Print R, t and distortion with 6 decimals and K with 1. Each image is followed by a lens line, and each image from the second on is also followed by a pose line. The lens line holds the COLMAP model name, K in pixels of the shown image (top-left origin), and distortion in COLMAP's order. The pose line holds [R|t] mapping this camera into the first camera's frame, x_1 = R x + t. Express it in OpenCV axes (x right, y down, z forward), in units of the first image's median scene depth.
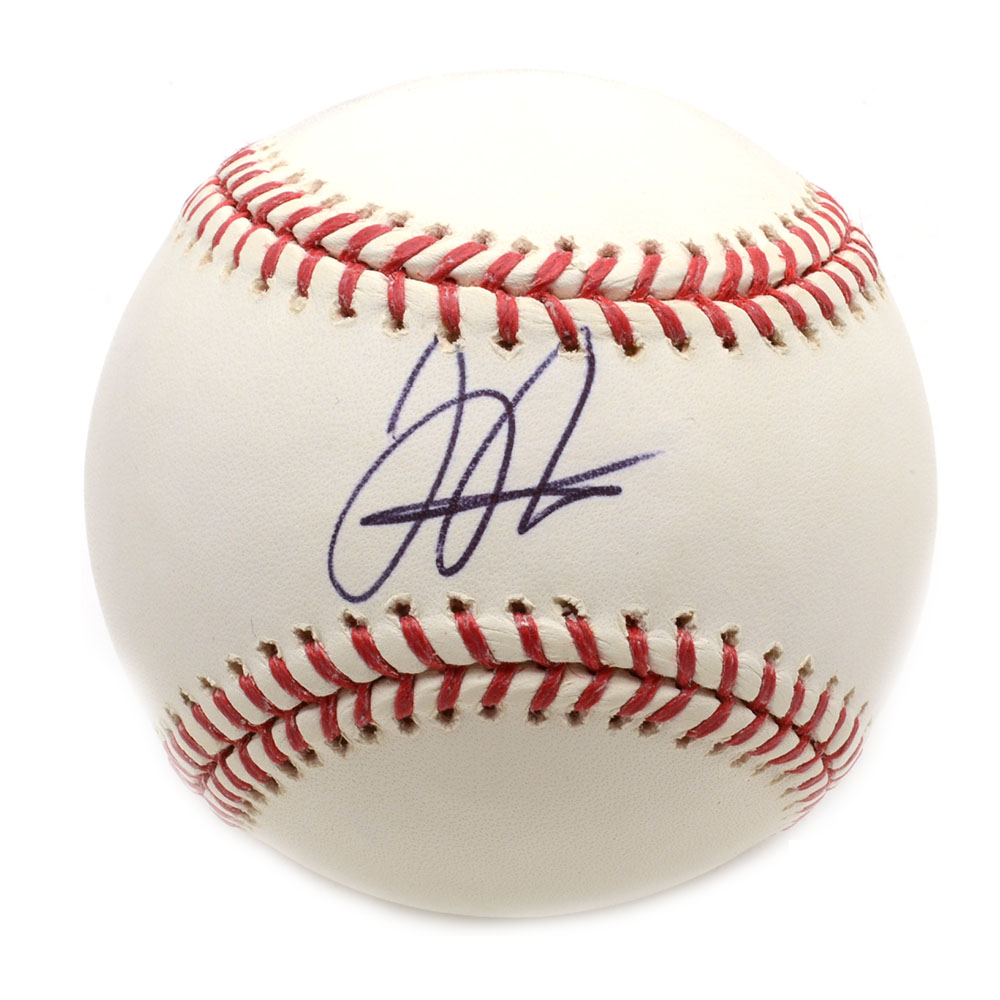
lens RADIAL K [[3237.0, 0, 502.4], [0, 3237.0, 499.9], [0, 0, 1]] dist [0.050102, 0.000000]
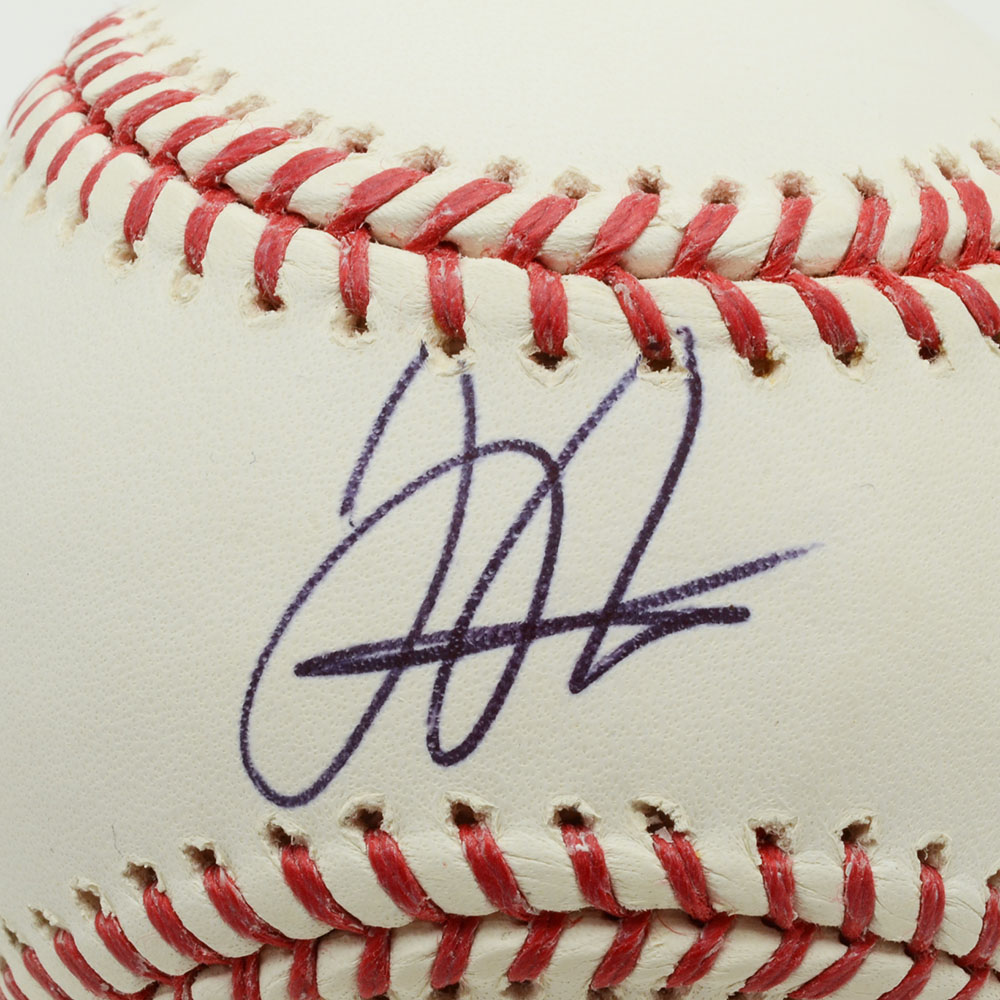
lens RADIAL K [[3237.0, 0, 496.8], [0, 3237.0, 500.3], [0, 0, 1]] dist [0.050102, 0.000000]
pose [[0.999978, -0.006689, 0.000338, -0.007894], [0.006667, 0.998945, 0.045434, -0.048829], [-0.000642, -0.045431, 0.998967, 0.423491]]
